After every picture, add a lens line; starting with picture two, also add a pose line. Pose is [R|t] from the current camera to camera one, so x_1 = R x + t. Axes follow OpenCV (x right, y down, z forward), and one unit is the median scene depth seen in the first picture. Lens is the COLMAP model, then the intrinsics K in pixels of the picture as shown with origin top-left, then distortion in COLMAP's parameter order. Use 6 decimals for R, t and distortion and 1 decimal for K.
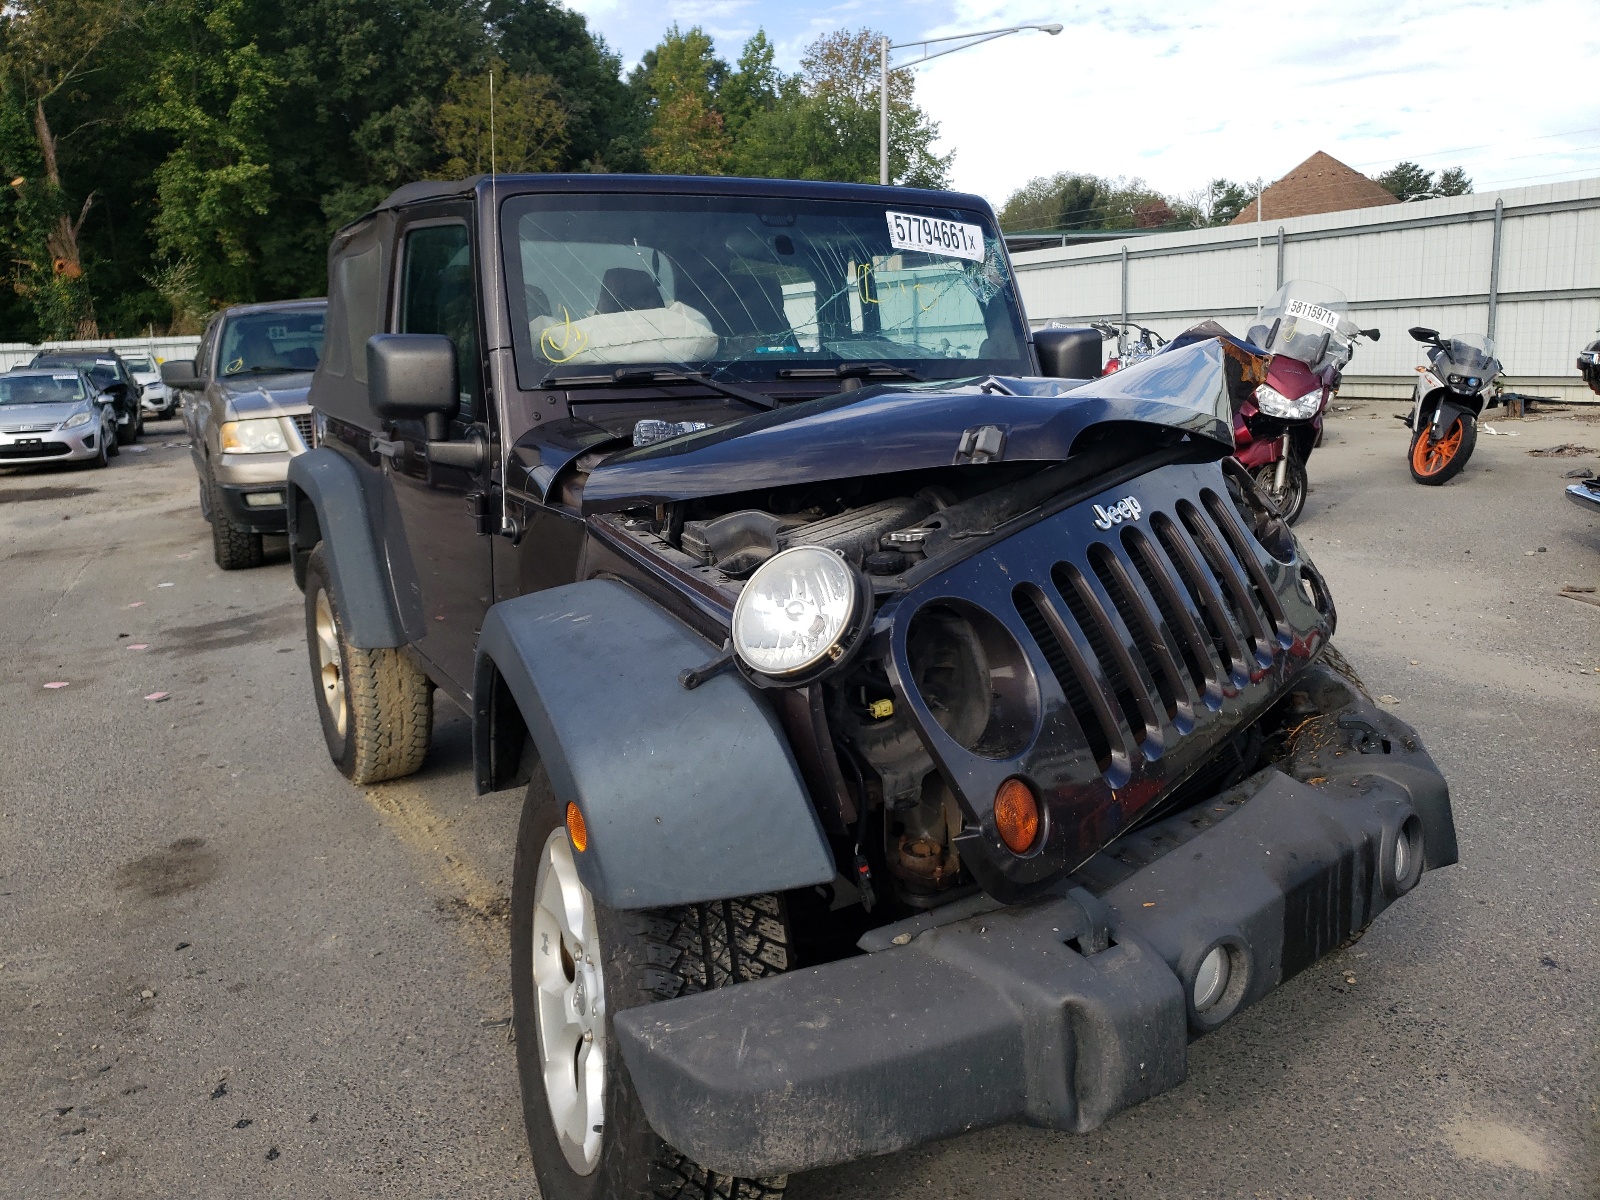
lens RADIAL K [[1244.4, 0, 741.5], [0, 1244.4, 593.5], [0, 0, 1]] dist [0.007803, -0.009997]
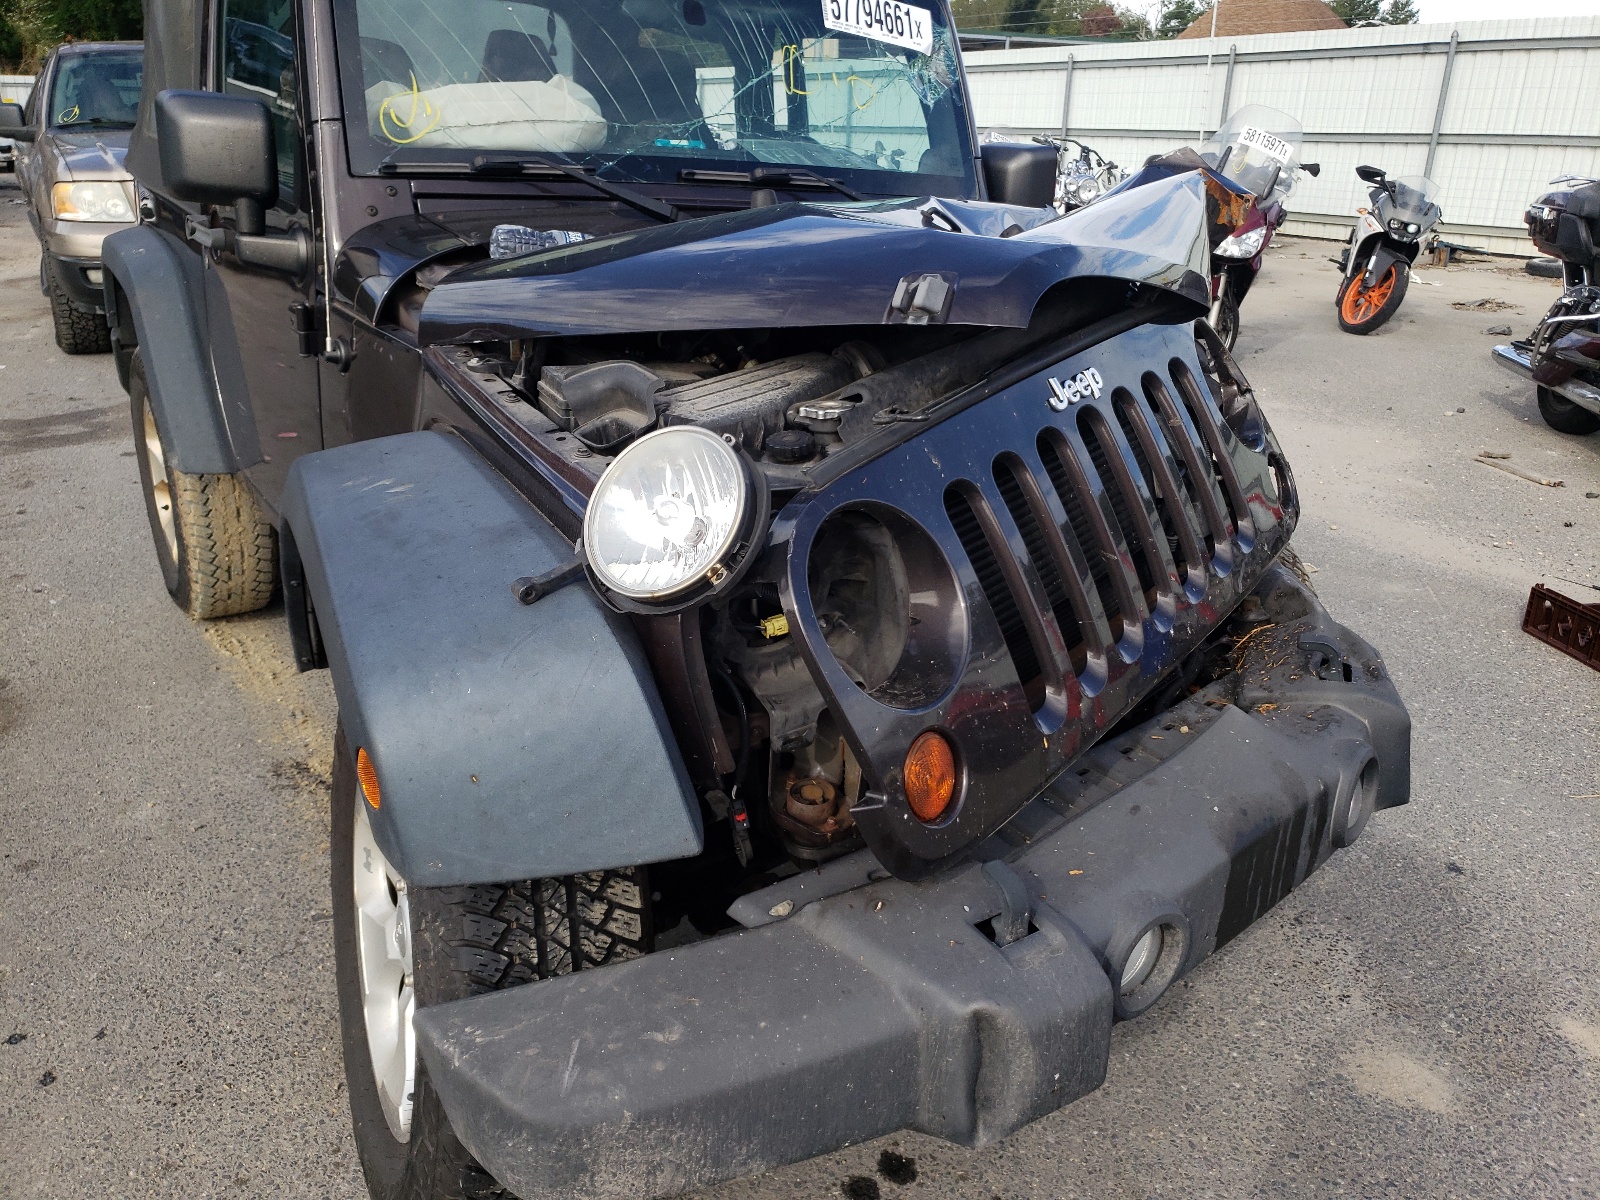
lens RADIAL K [[1240.8, 0, 760.3], [0, 1240.8, 605.1], [0, 0, 1]] dist [0.011022, 0.001266]
pose [[0.995164, 0.039098, 0.090114, 0.022859], [-0.053243, 0.985624, 0.160345, -0.035907], [-0.082550, -0.164367, 0.982939, 0.157640]]
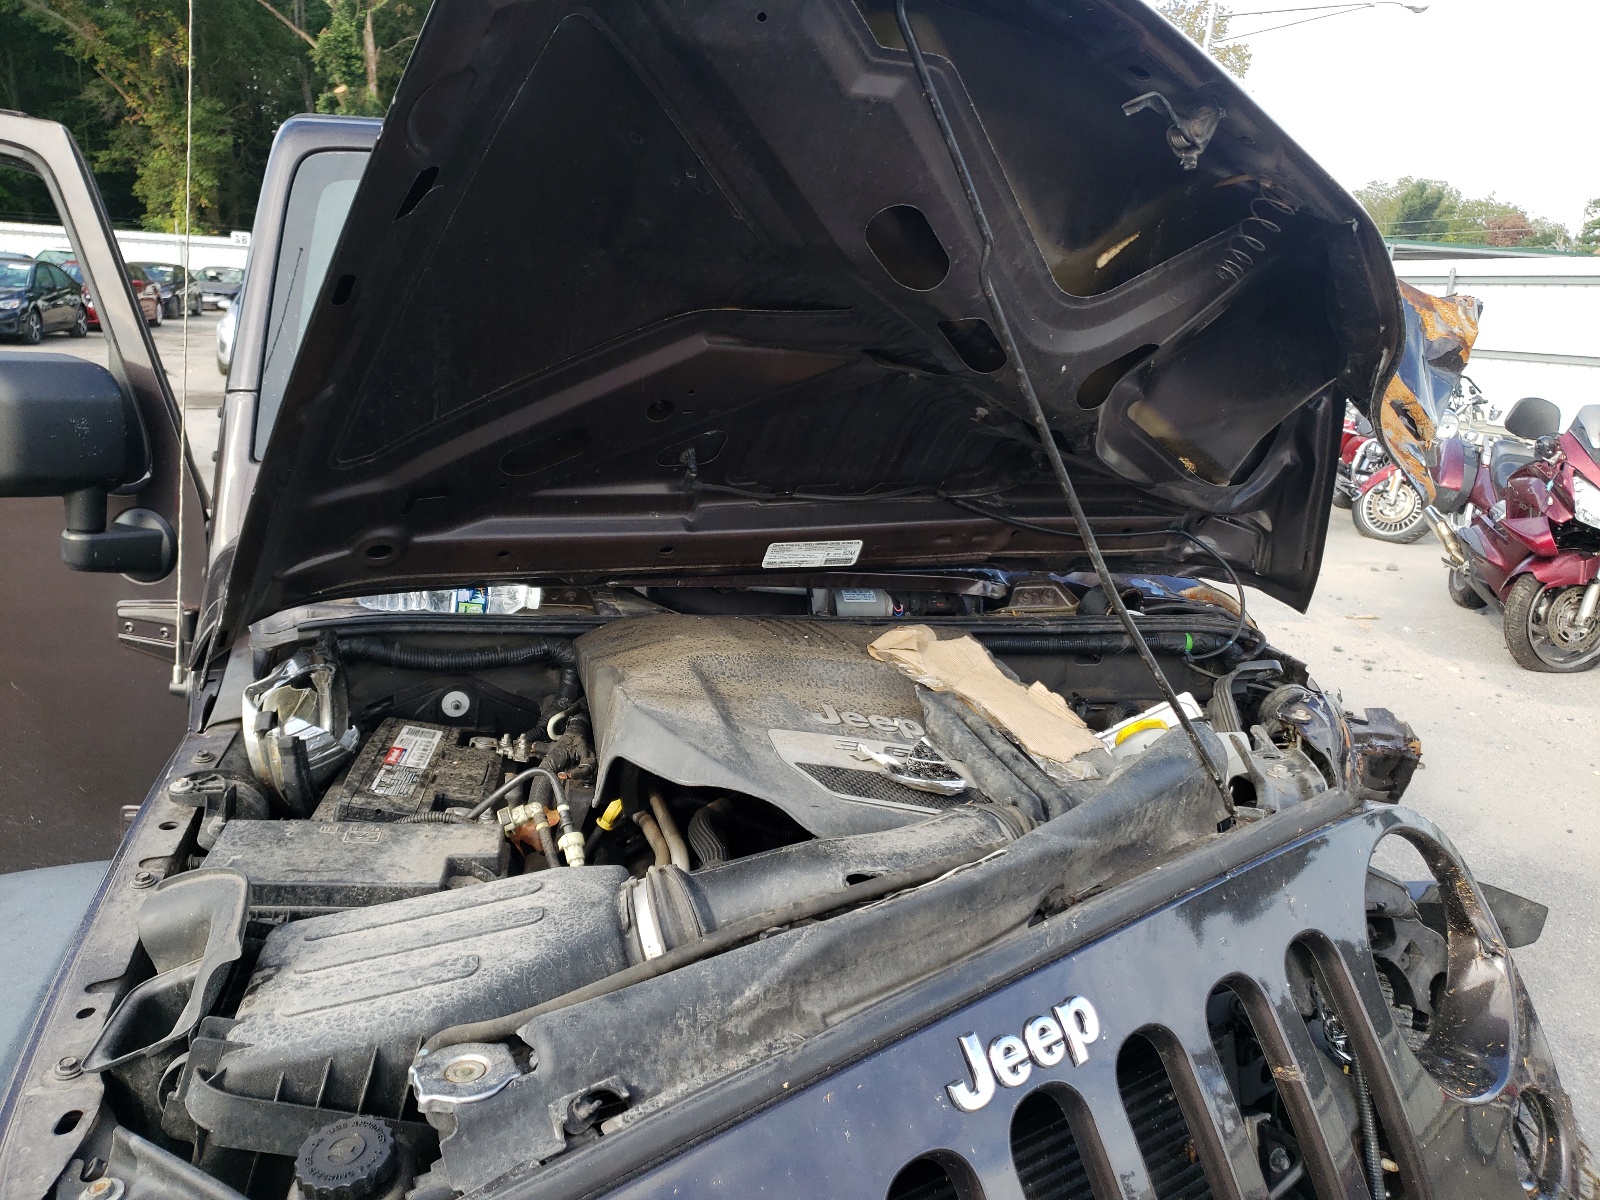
lens RADIAL K [[1240.8, 0, 760.3], [0, 1240.8, 605.1], [0, 0, 1]] dist [0.011022, 0.001266]
pose [[0.972488, 0.154443, -0.174394, 0.217596], [-0.147470, 0.987681, 0.052340, -0.182649], [0.180330, -0.025182, 0.983284, 0.473100]]
